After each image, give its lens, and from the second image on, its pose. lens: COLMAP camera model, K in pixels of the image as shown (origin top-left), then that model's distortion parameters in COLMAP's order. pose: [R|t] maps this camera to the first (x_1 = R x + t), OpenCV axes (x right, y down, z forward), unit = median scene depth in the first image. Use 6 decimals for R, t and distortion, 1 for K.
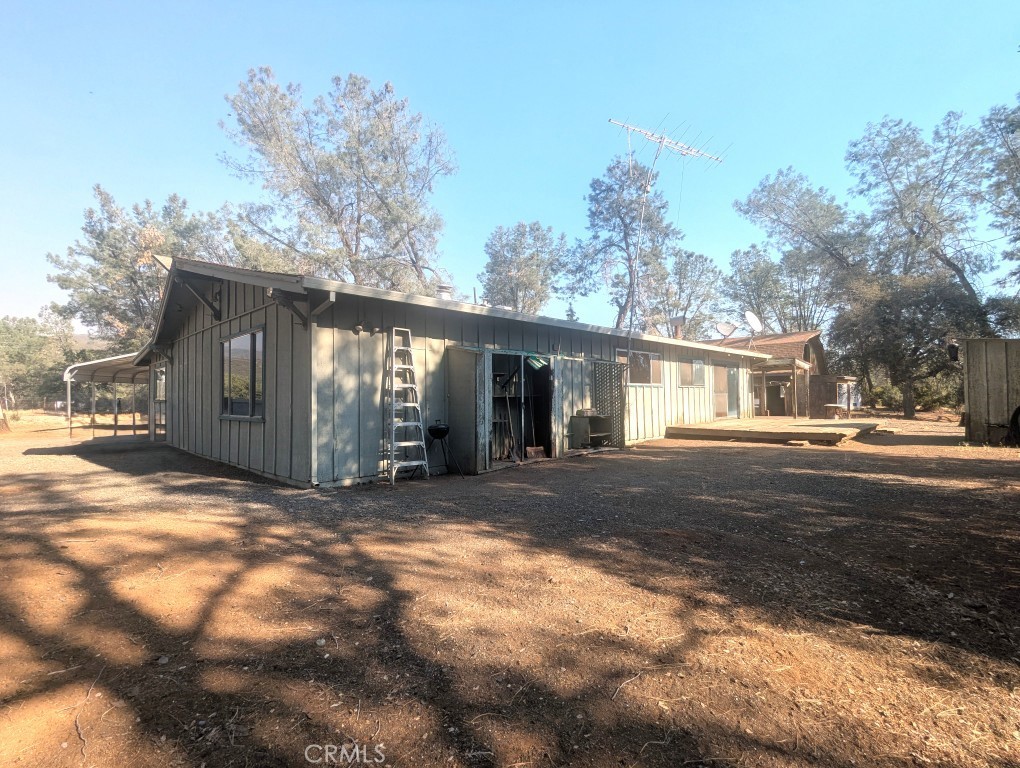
lens RADIAL K [[486.4, 0, 506.5], [0, 486.4, 385.6], [0, 0, 1]] dist [-0.000404, 0.000369]
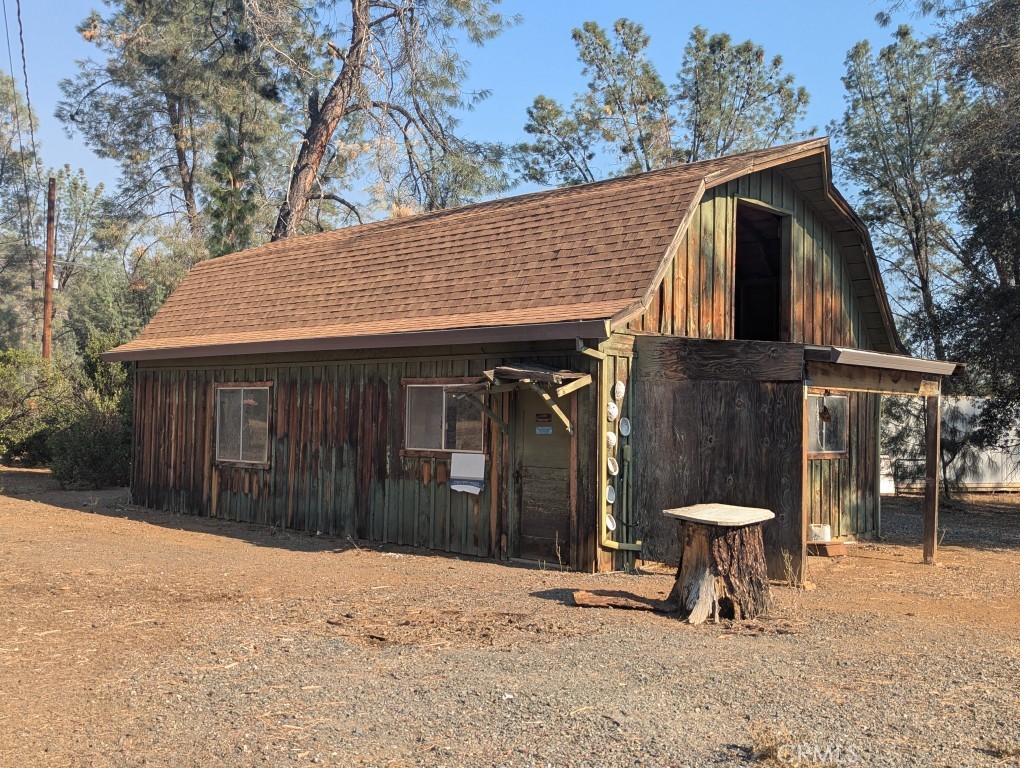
lens RADIAL K [[1032.3, 0, 508.5], [0, 1032.3, 357.5], [0, 0, 1]] dist [0.056655, 0.015203]
pose [[0.999172, 0.030567, 0.026856, 0.392044], [-0.029663, 0.999000, -0.033447, 0.000824], [-0.027852, 0.032623, 0.999080, 0.429260]]
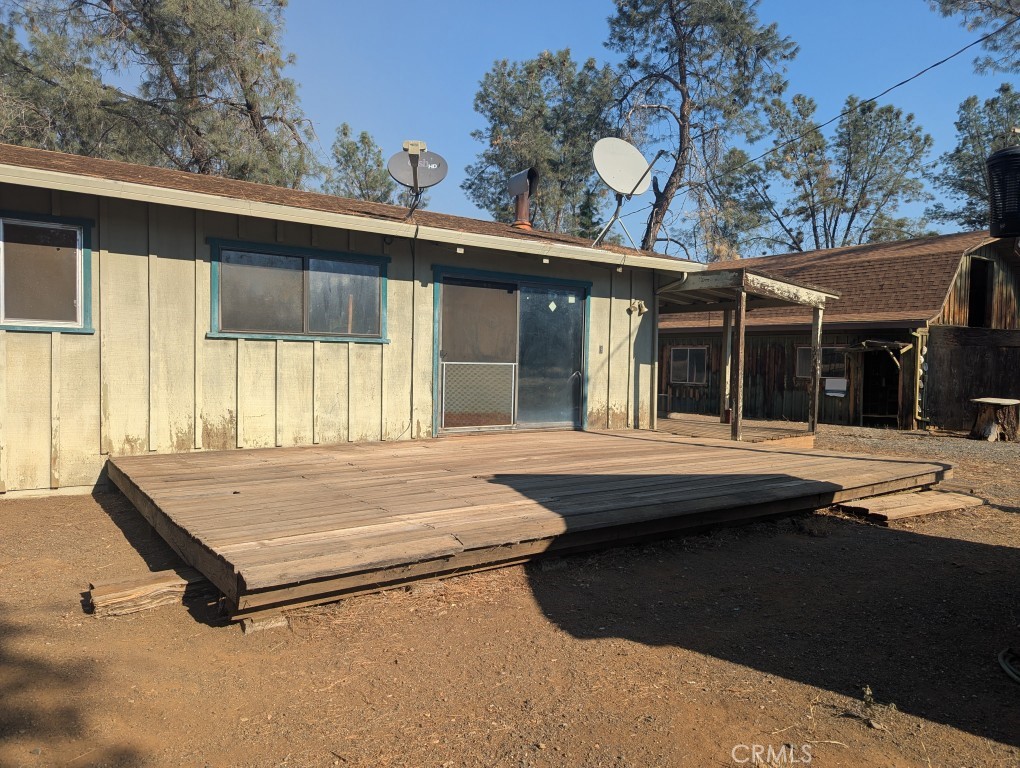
lens RADIAL K [[733.5, 0, 510.0], [0, 733.5, 384.0], [0, 0, 1]] dist [0.024815, -0.009272]
pose [[0.986657, 0.034682, -0.159073, 0.242139], [-0.025501, 0.997909, 0.059395, -0.000536], [0.160801, -0.054546, 0.985479, 0.207280]]
